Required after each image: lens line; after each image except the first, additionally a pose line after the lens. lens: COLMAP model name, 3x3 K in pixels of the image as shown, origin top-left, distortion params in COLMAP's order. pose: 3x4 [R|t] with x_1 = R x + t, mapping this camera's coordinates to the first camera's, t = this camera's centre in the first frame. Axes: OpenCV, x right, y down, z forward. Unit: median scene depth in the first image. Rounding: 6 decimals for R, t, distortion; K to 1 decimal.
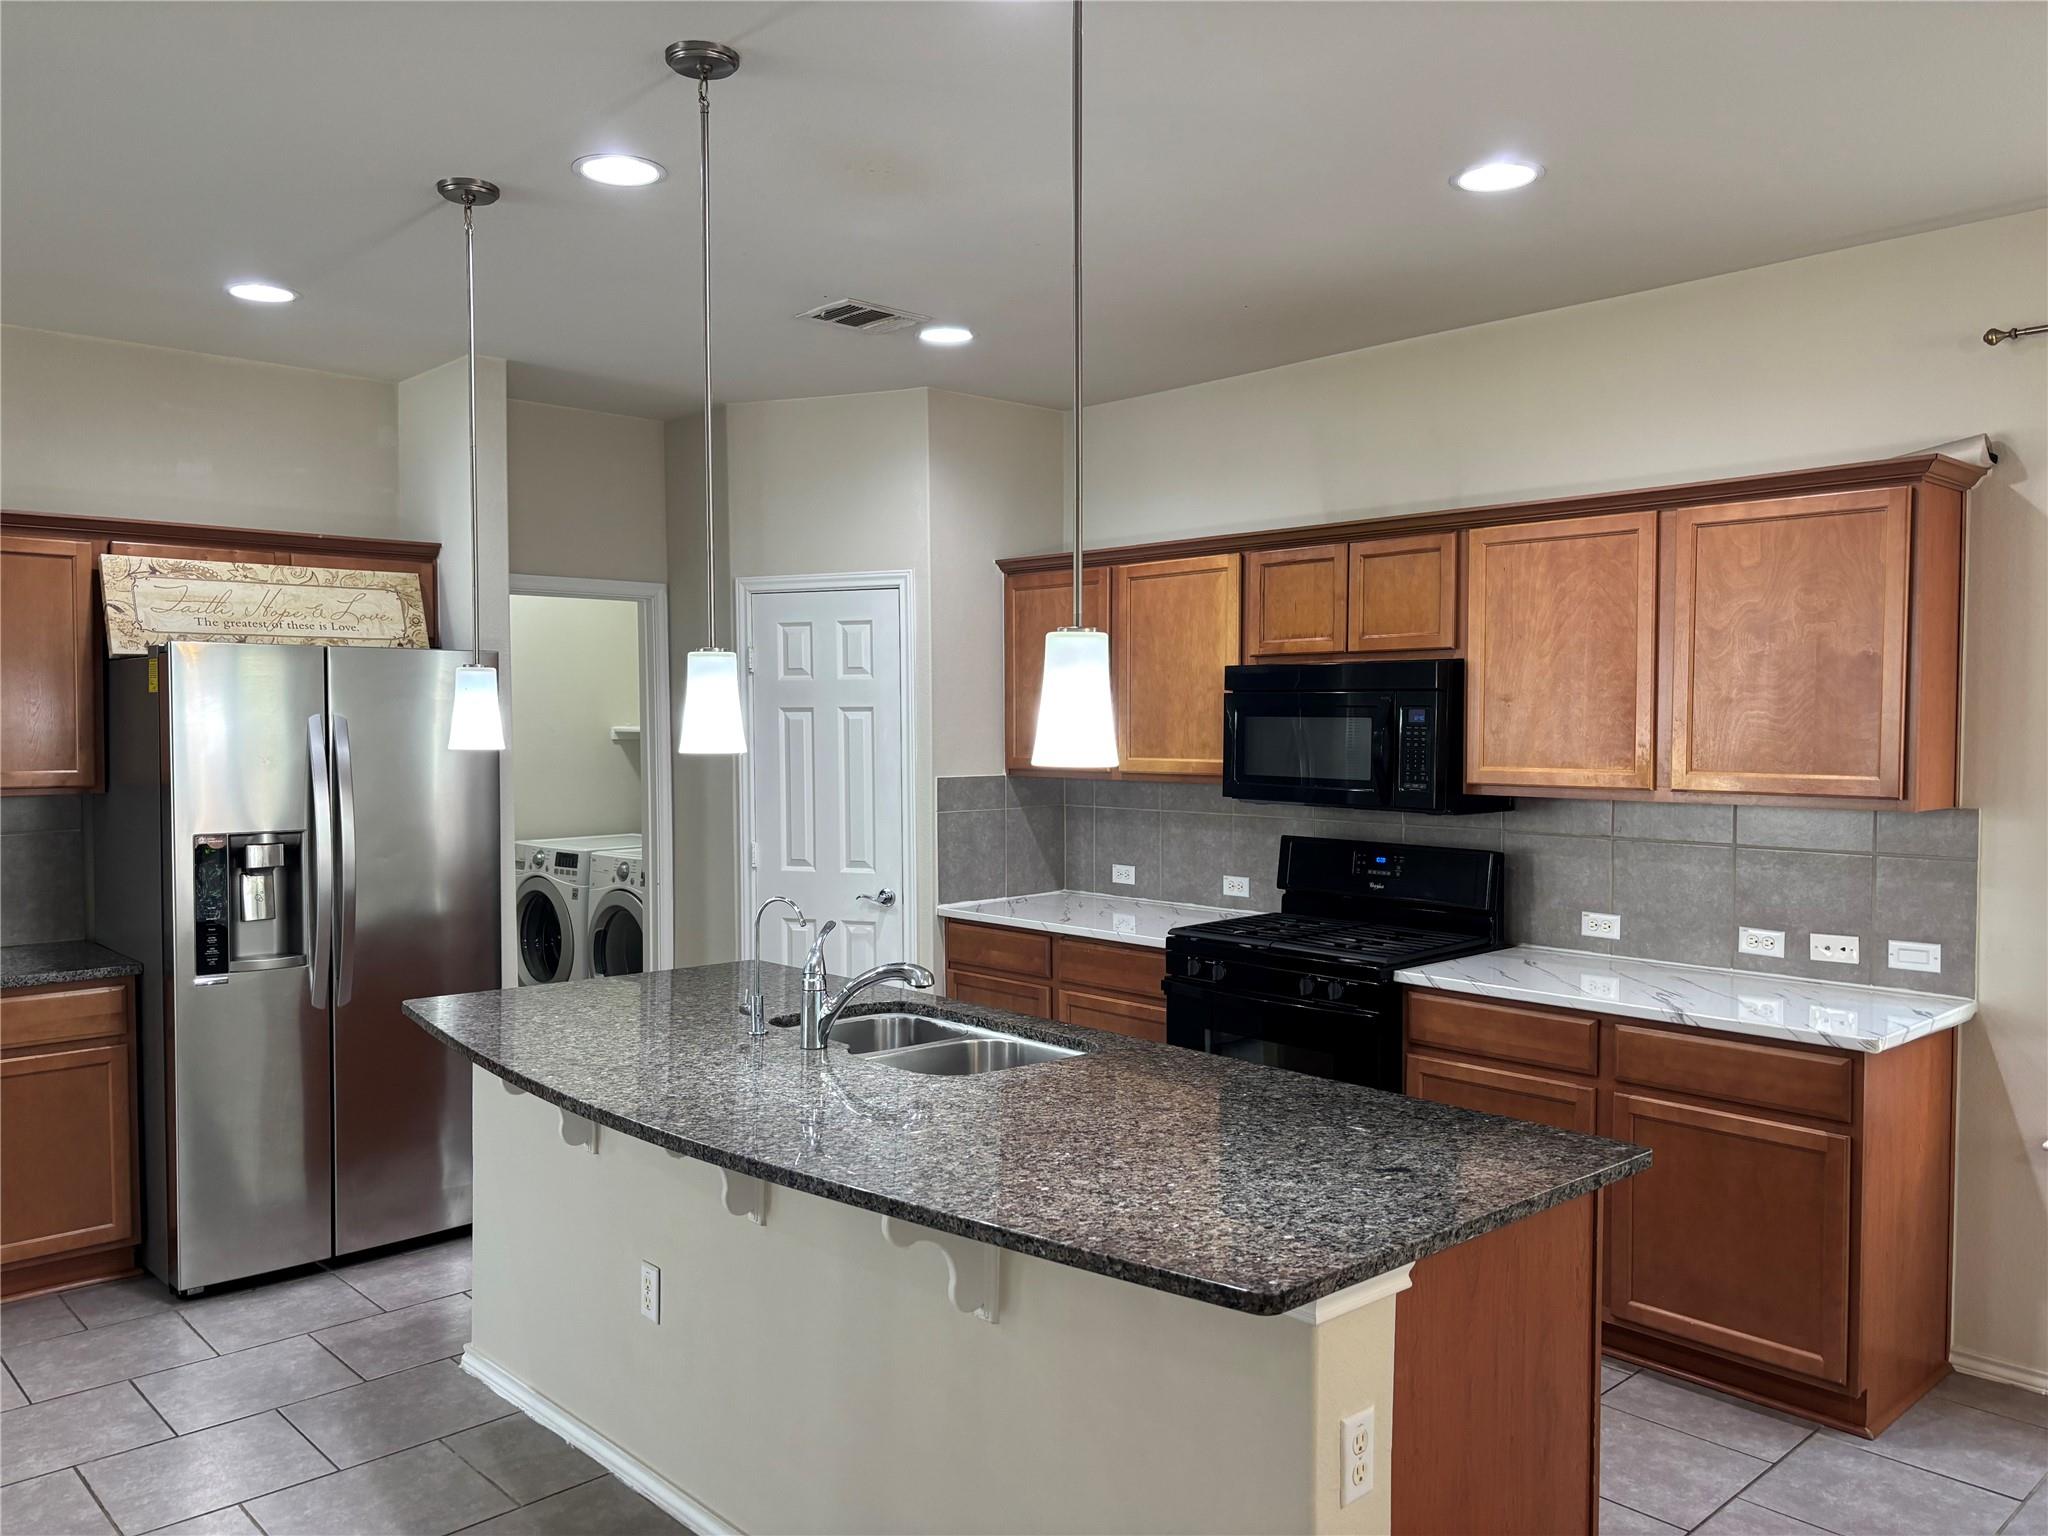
lens RADIAL K [[1564.8, 0, 1018.4], [0, 1564.8, 770.3], [0, 0, 1]] dist [0.029952, -0.027403]
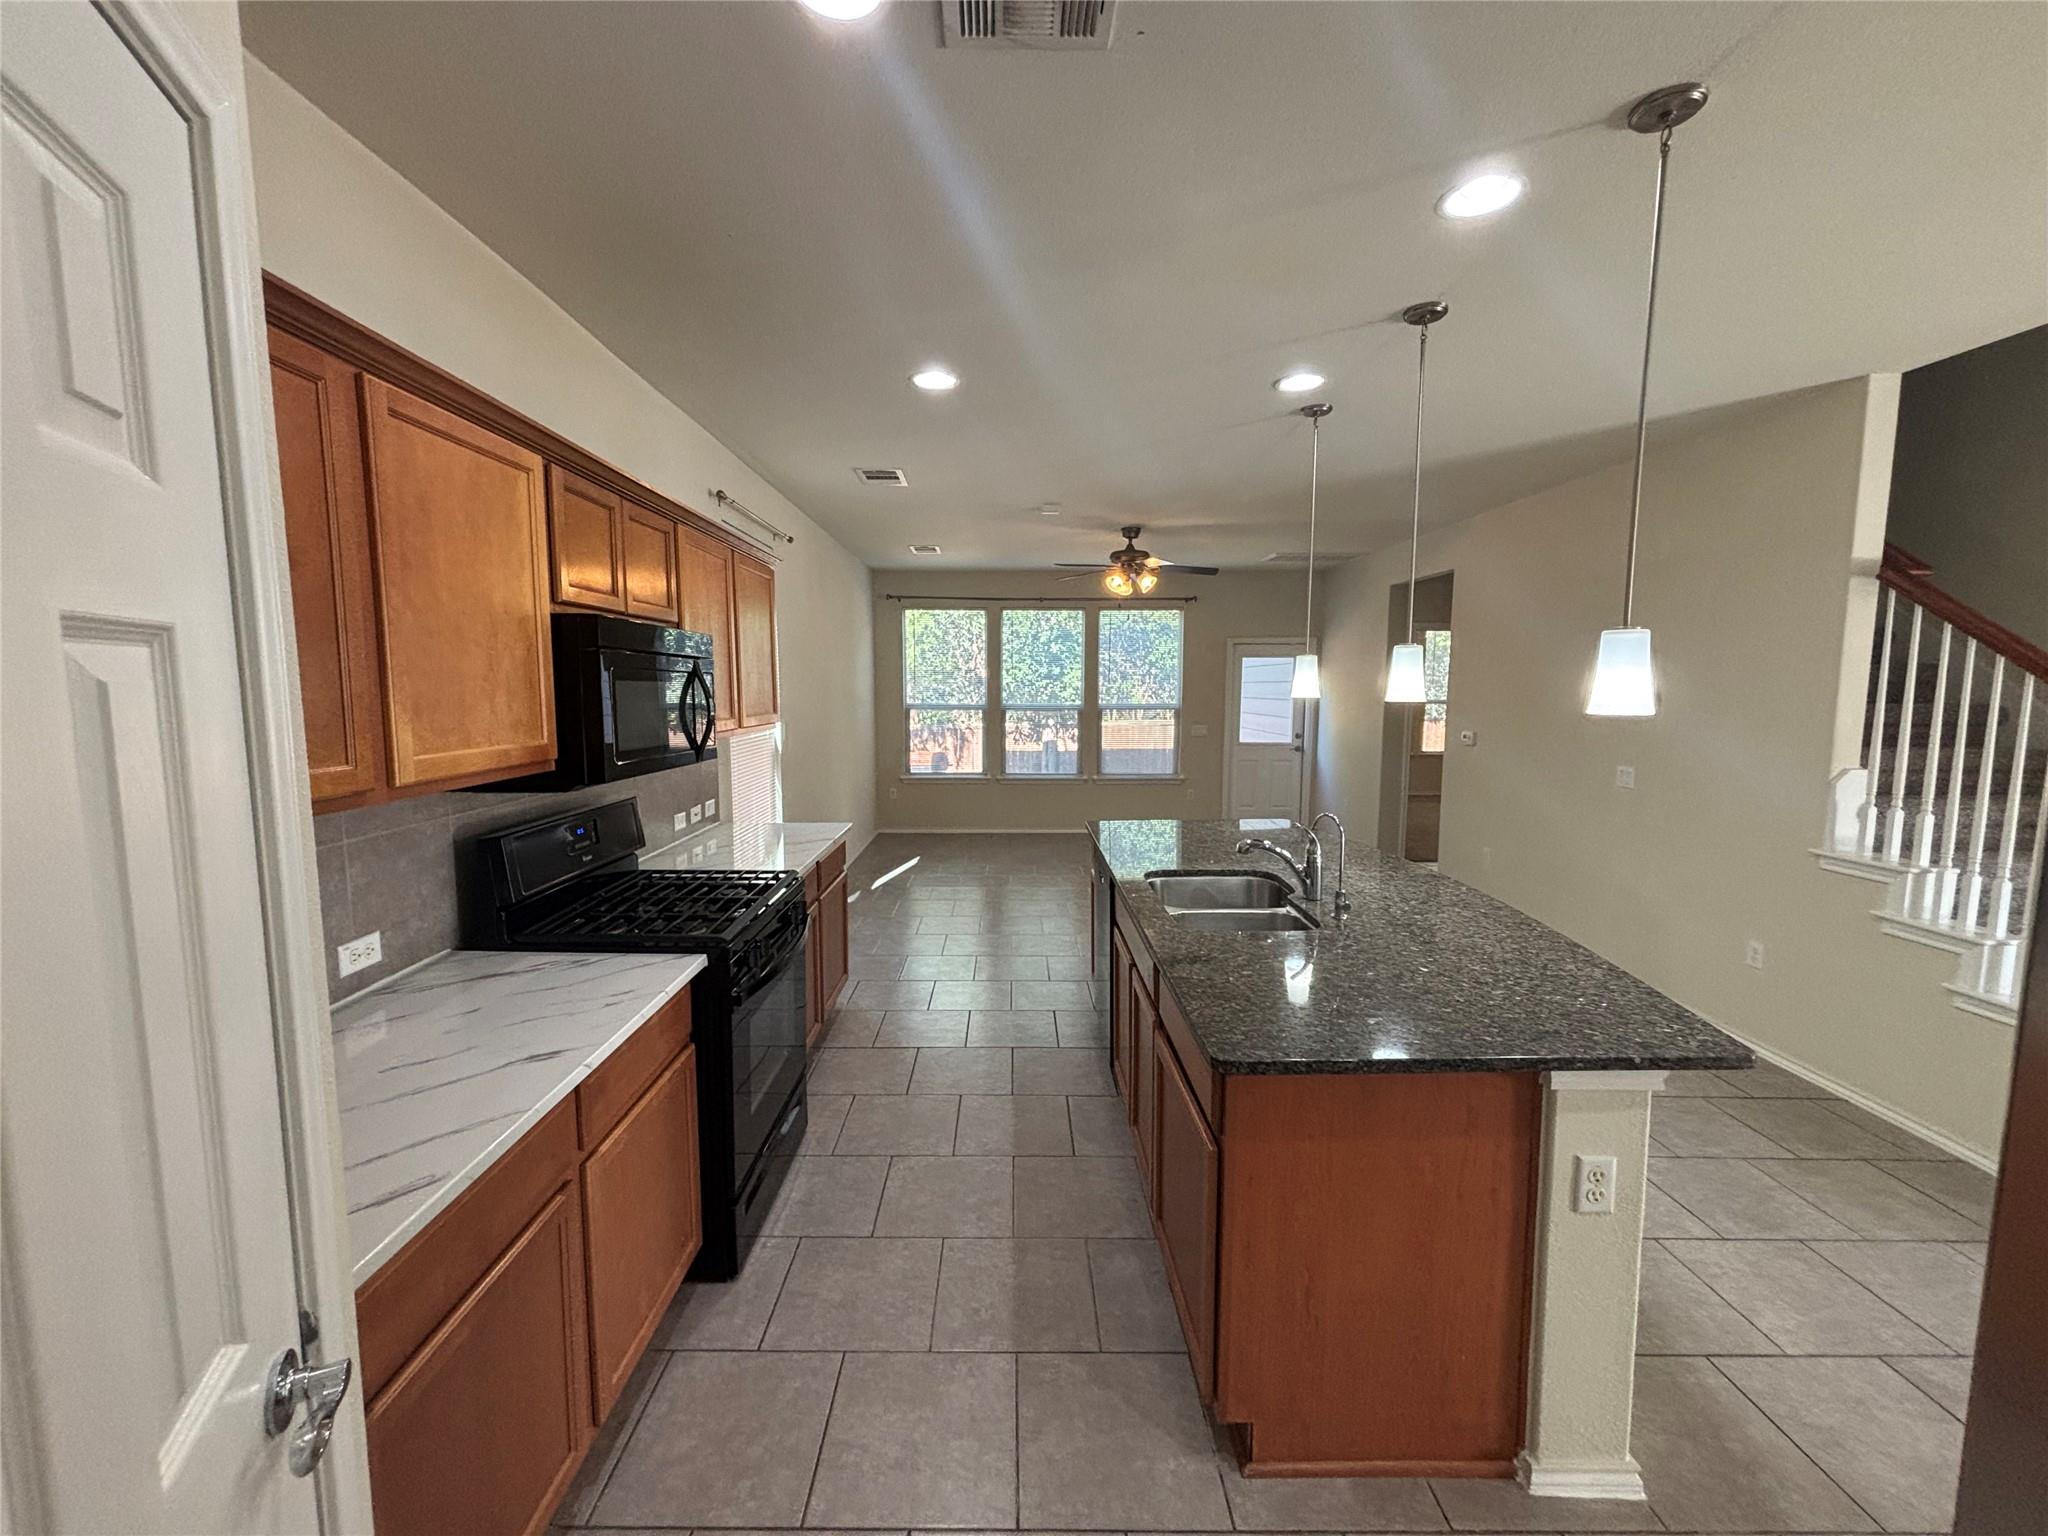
lens RADIAL K [[821.4, 0, 1014.8], [0, 821.4, 761.3], [0, 0, 1]] dist [0.006557, -0.001964]
pose [[-0.738052, -0.063994, 0.671703, -0.342456], [0.022179, 0.992653, 0.118942, -0.044704], [-0.674380, 0.102683, -0.731210, 1.352252]]
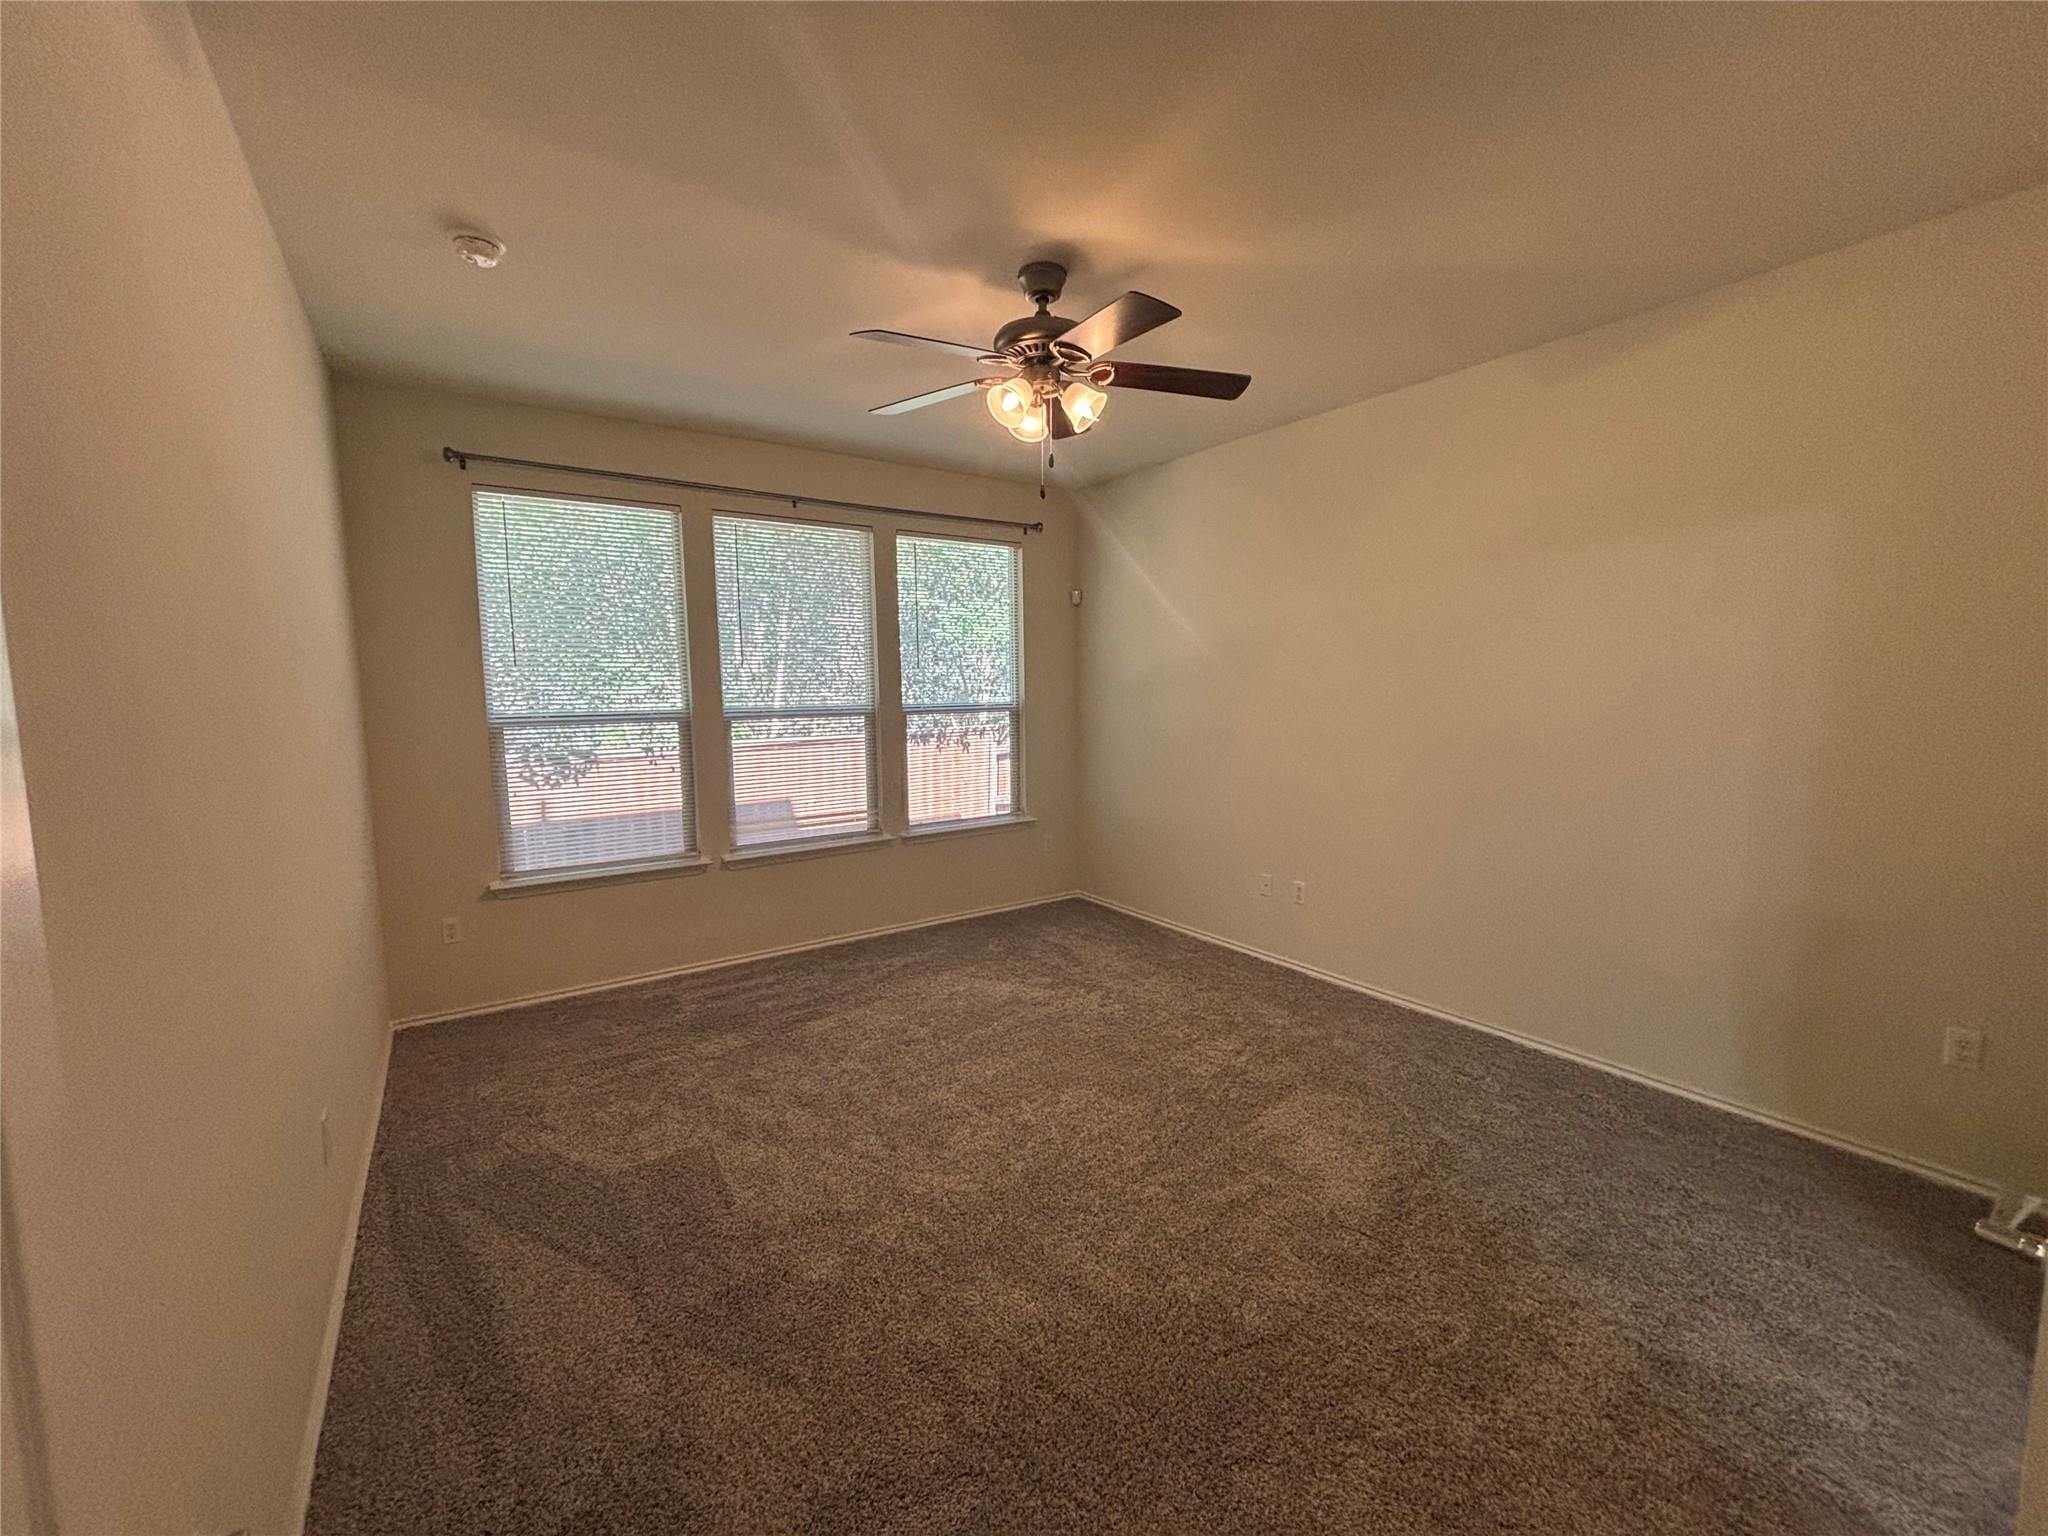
lens RADIAL K [[821.4, 0, 1015.4], [0, 821.4, 781.5], [0, 0, 1]] dist [0.006557, -0.001964]
pose [[-0.986117, -0.013920, 0.165469, 0.544760], [0.013788, 0.986174, 0.165136, -0.018186], [-0.165480, 0.165125, -0.972291, 0.809206]]
